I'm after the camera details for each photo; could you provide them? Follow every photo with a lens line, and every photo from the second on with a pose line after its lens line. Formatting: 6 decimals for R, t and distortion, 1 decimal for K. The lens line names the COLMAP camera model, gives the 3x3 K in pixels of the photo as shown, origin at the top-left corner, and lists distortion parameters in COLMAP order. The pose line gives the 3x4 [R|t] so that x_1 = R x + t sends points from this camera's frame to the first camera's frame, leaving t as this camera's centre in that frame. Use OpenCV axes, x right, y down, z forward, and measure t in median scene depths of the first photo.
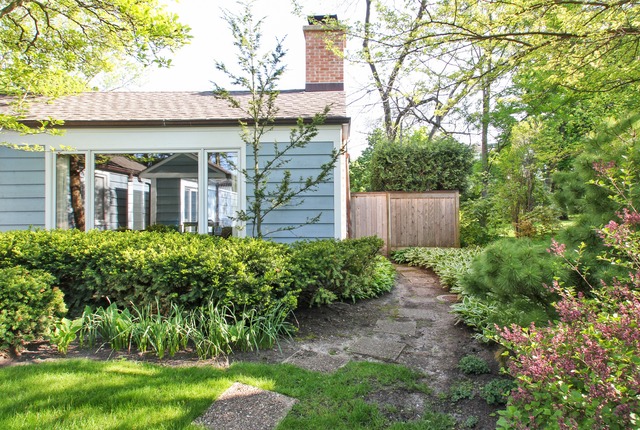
lens RADIAL K [[391.1, 0, 320.5], [0, 391.1, 215.0], [0, 0, 1]] dist [-0.002365, -0.000104]
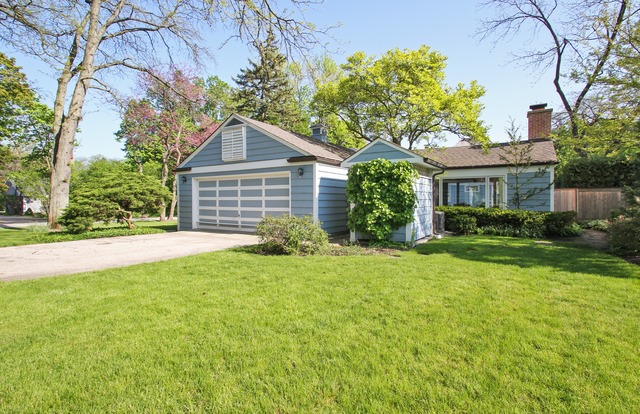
lens RADIAL K [[320.7, 0, 320.3], [0, 320.7, 205.5], [0, 0, 1]] dist [0.003334, 0.000526]
pose [[0.882211, 0.004691, -0.470830, -0.191859], [0.001735, 0.999911, 0.013211, -0.004171], [0.470850, -0.012472, 0.882125, -0.955237]]
